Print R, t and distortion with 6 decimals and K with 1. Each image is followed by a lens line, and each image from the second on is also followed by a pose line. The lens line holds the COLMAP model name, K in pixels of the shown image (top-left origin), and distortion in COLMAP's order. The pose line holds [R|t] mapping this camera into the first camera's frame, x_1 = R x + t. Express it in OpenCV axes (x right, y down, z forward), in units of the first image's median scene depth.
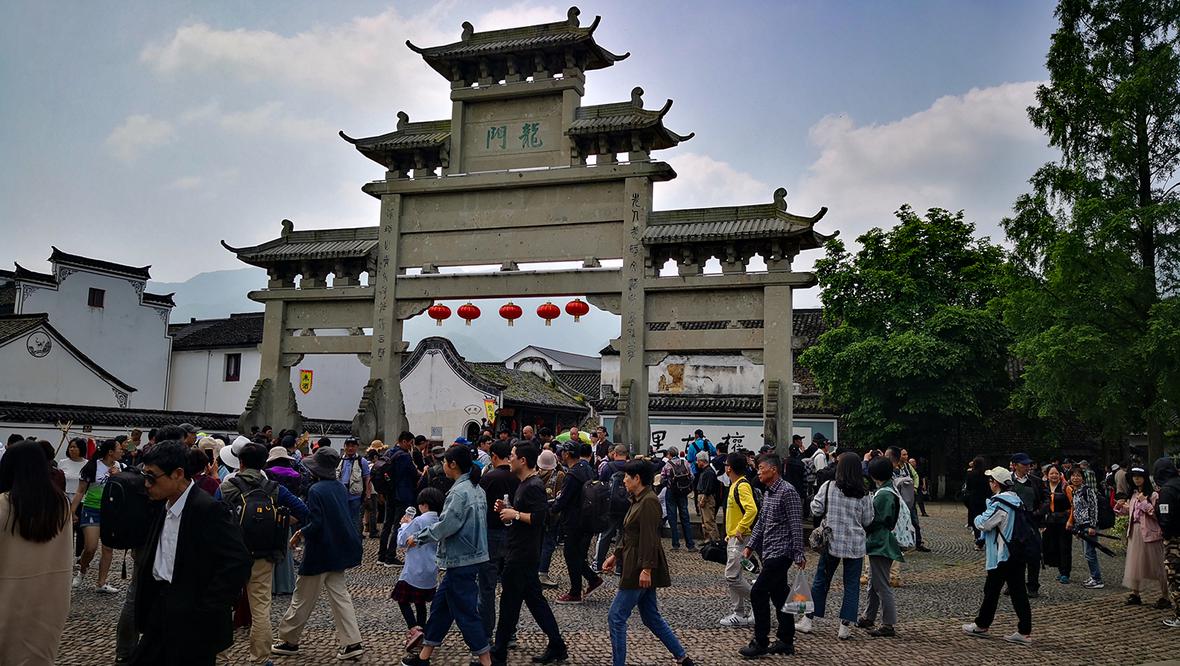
lens RADIAL K [[969.2, 0, 613.0], [0, 969.2, 332.2], [0, 0, 1]] dist [0.086904, -0.187347]
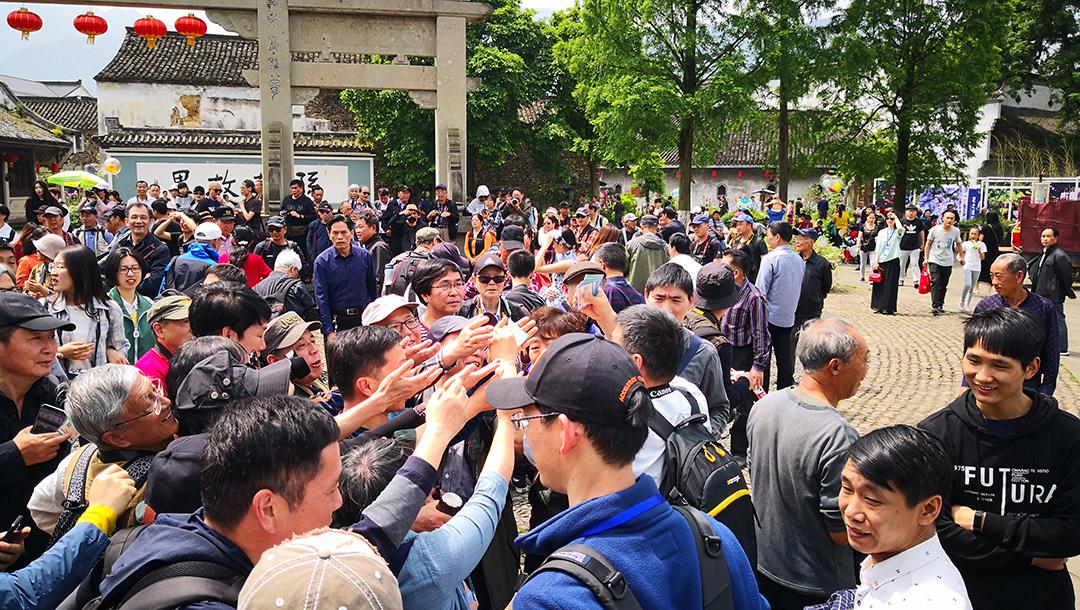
lens RADIAL K [[877.6, 0, 535.4], [0, 877.6, 310.5], [0, 0, 1]] dist [0.062769, -0.129151]
pose [[0.864740, -0.086471, 0.494720, -0.158982], [-0.049314, 0.965686, 0.254988, 0.001372], [-0.499793, -0.244895, 0.830803, 0.201519]]
